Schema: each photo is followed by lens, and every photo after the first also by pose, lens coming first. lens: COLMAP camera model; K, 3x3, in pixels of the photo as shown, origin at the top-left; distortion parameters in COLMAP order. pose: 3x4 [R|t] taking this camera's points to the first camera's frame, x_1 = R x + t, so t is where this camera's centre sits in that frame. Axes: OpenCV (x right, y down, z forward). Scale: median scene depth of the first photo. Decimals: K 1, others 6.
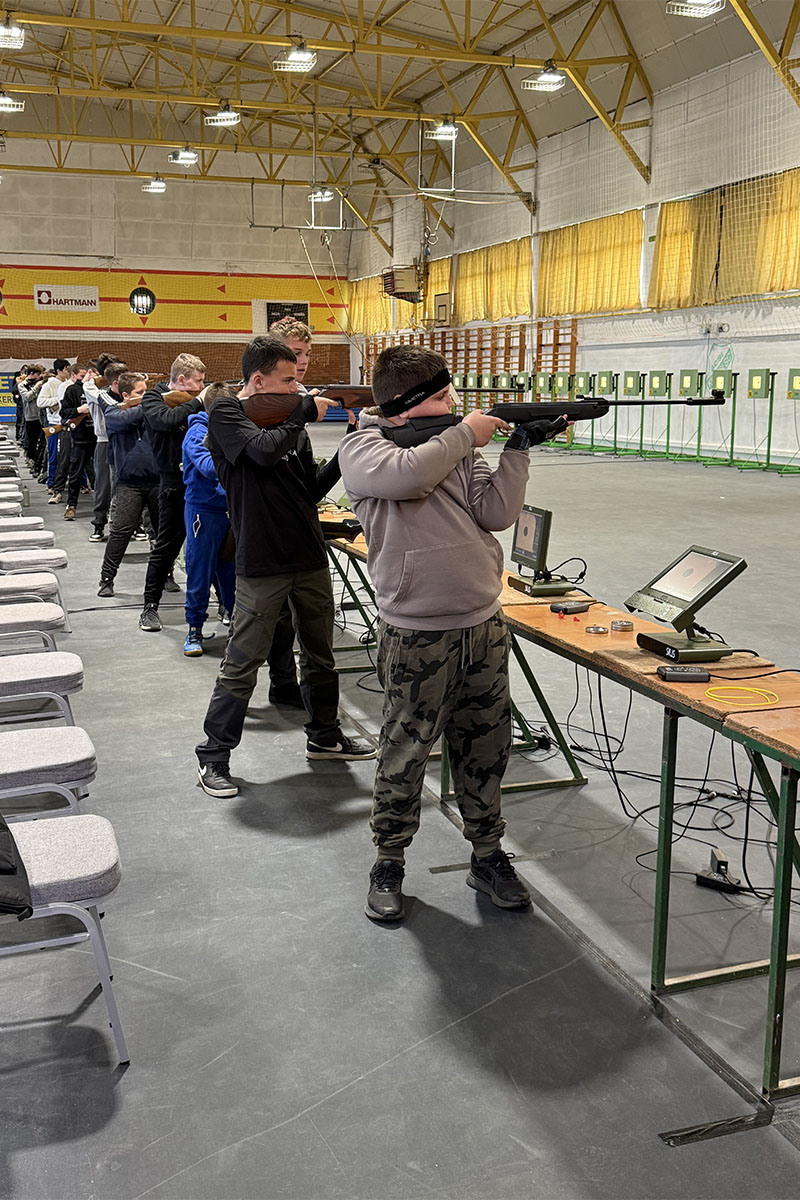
lens RADIAL K [[1255.9, 0, 406.2], [0, 1255.9, 606.8], [0, 0, 1]] dist [0.080672, 0.000000]
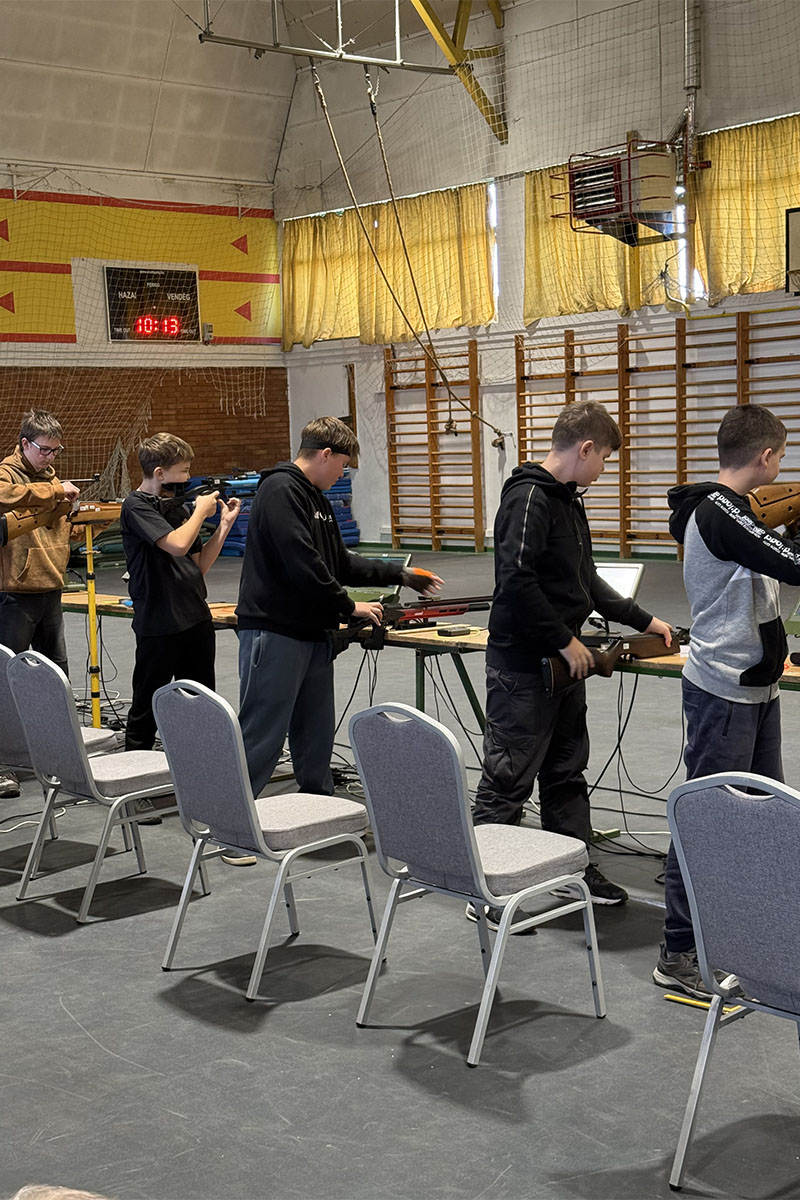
lens RADIAL K [[1539.2, 0, 410.4], [0, 1539.2, 601.3], [0, 0, 1]] dist [0.053524, 0.000000]
pose [[0.914680, -0.078395, 0.396503, -0.227851], [0.110759, 0.992073, -0.059356, -0.098367], [-0.388707, 0.098208, 0.916112, 0.533251]]
